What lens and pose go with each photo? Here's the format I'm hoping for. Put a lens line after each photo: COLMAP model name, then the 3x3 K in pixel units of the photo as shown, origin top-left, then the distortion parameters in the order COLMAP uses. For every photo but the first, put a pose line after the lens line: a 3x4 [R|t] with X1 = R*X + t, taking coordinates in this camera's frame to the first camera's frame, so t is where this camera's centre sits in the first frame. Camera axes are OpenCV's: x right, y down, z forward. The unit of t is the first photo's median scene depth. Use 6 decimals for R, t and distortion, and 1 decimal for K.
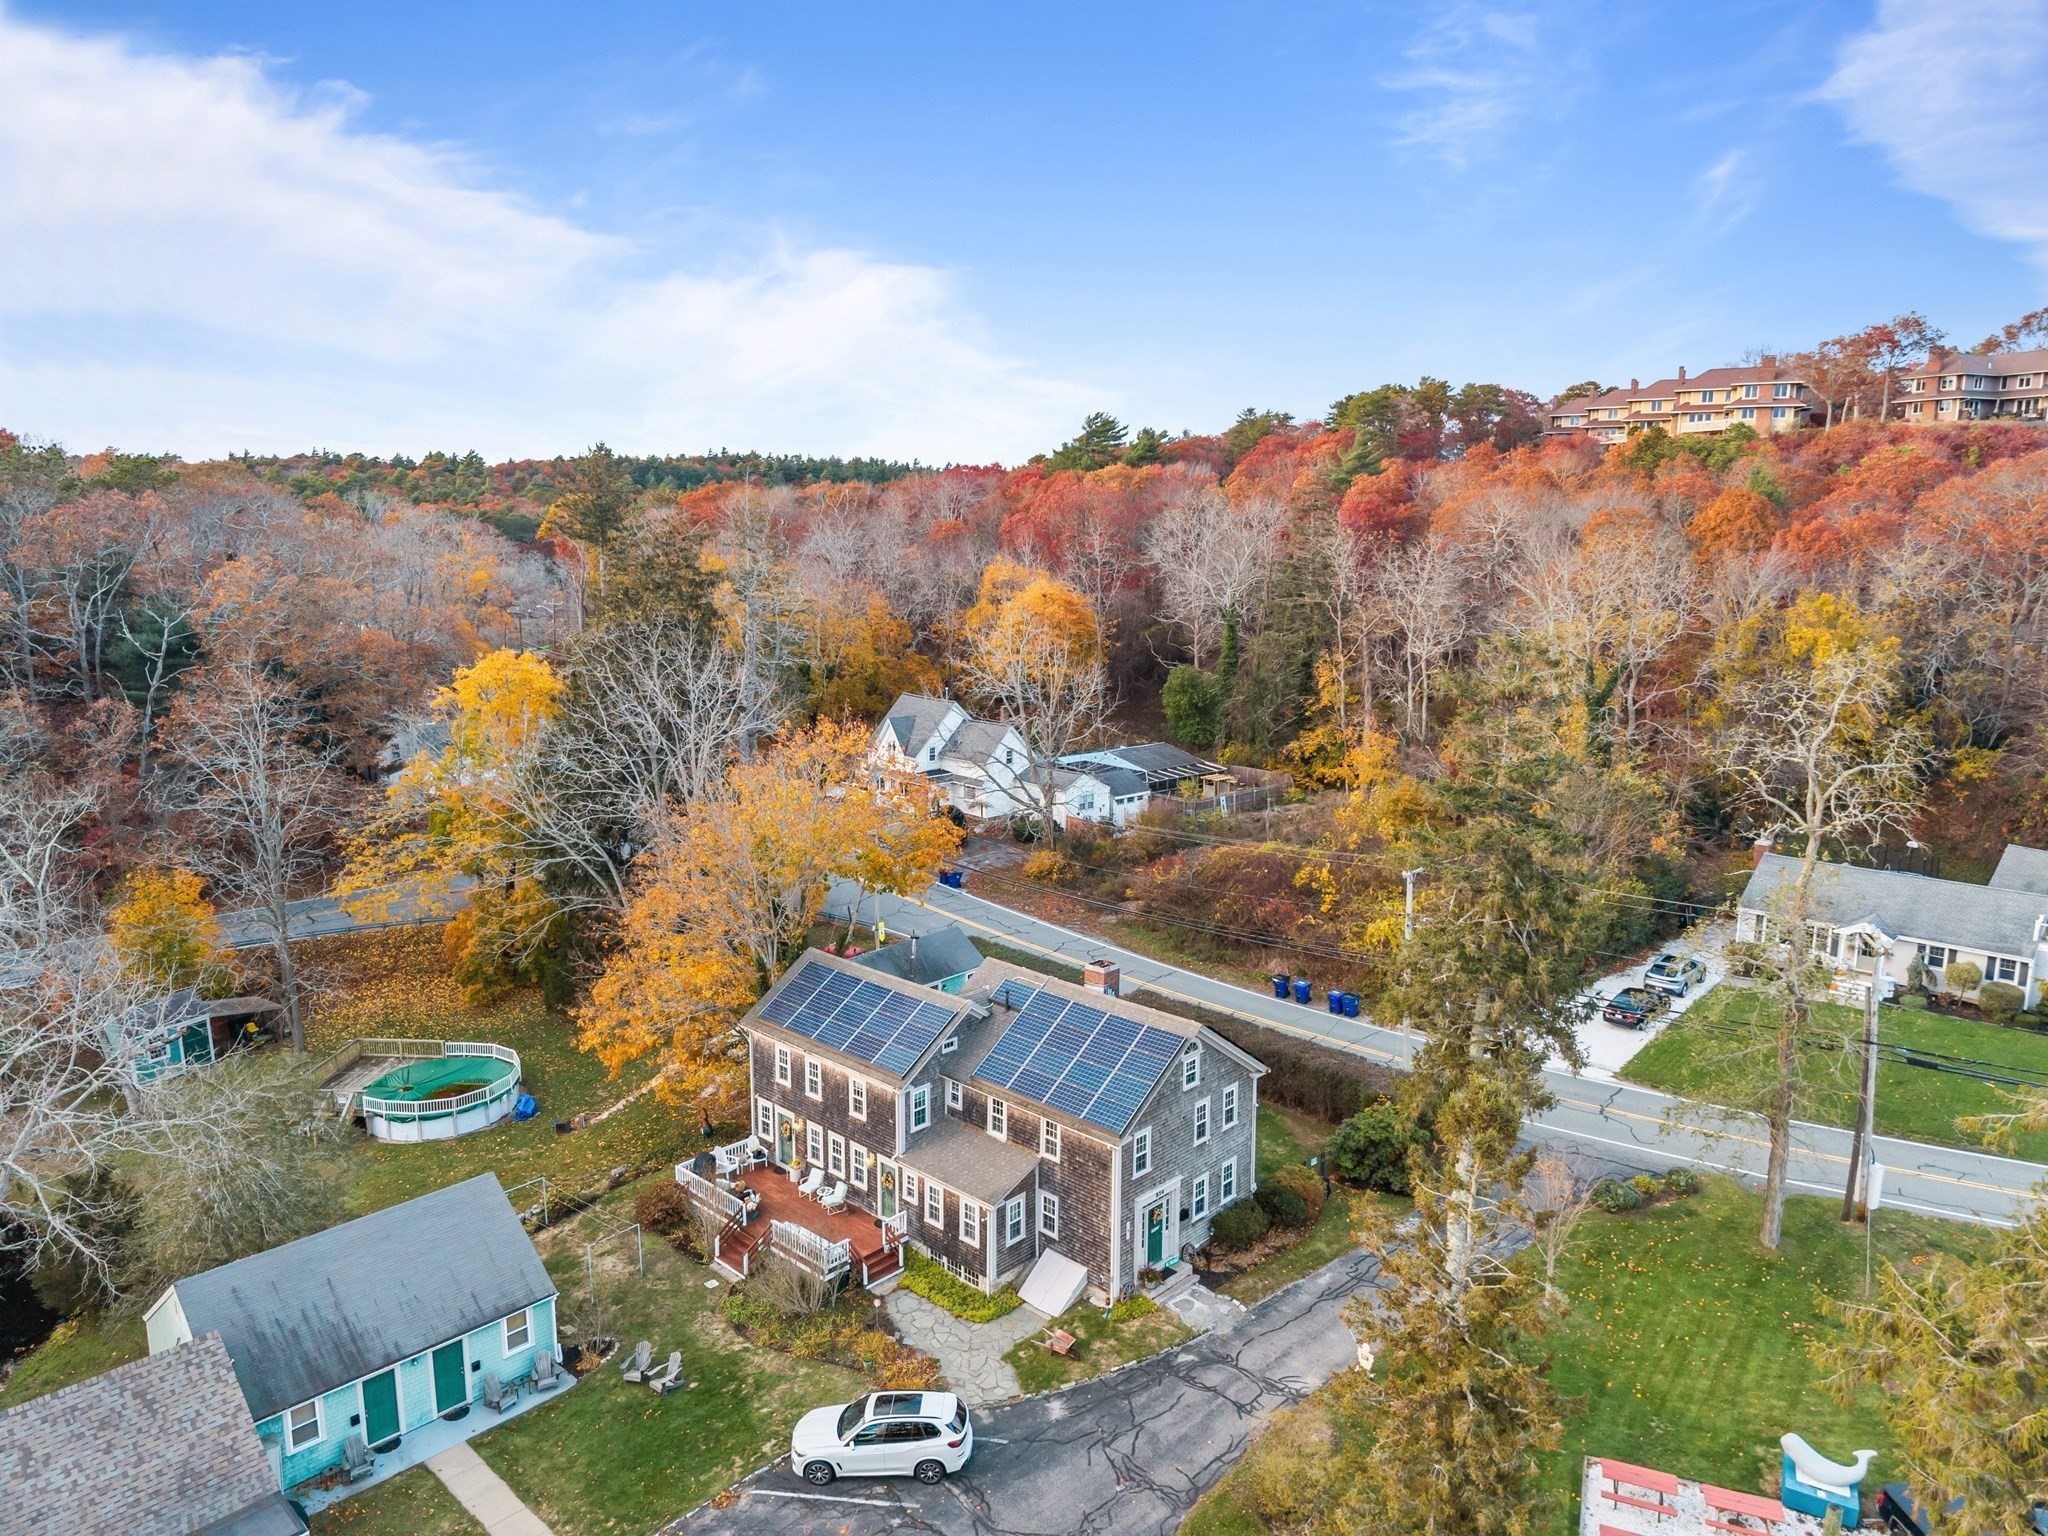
lens RADIAL K [[1381.1, 0, 1024.0], [0, 1381.1, 738.5], [0, 0, 1]] dist [0.020238, -0.018939]
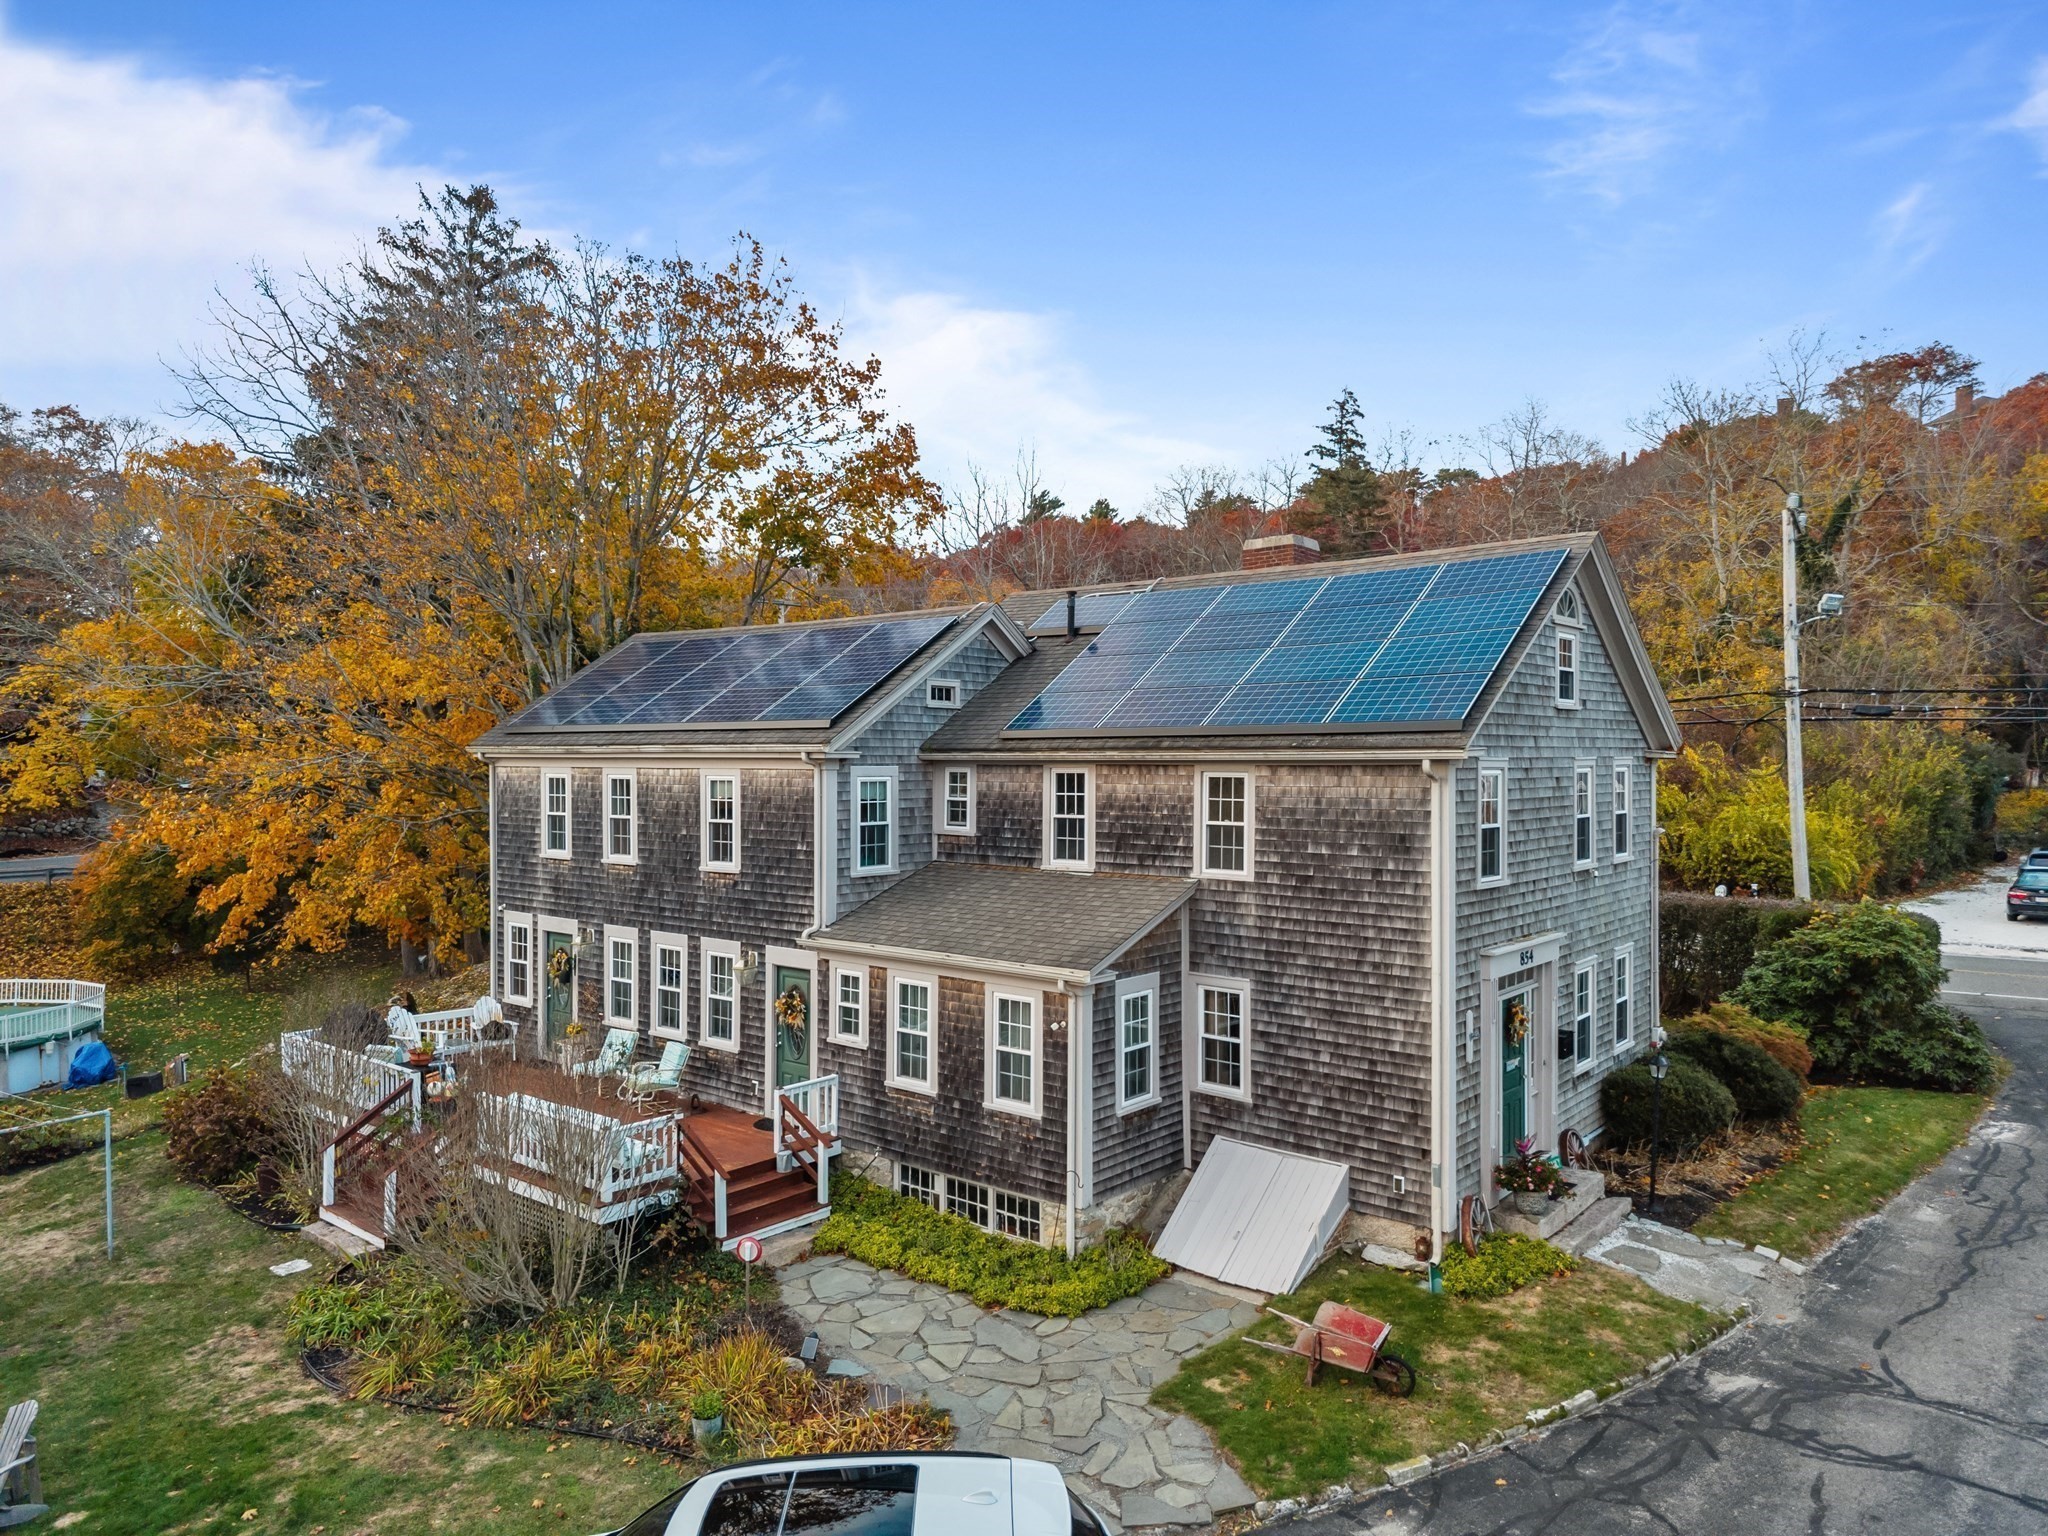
lens RADIAL K [[1363.8, 0, 1024.0], [0, 1363.8, 768.0], [0, 0, 1]] dist [0.048614, -0.059537]
pose [[0.998211, -0.003649, 0.059677, -0.056847], [0.012302, 0.989313, -0.145285, 0.322391], [-0.058510, 0.145759, 0.987588, 0.622482]]
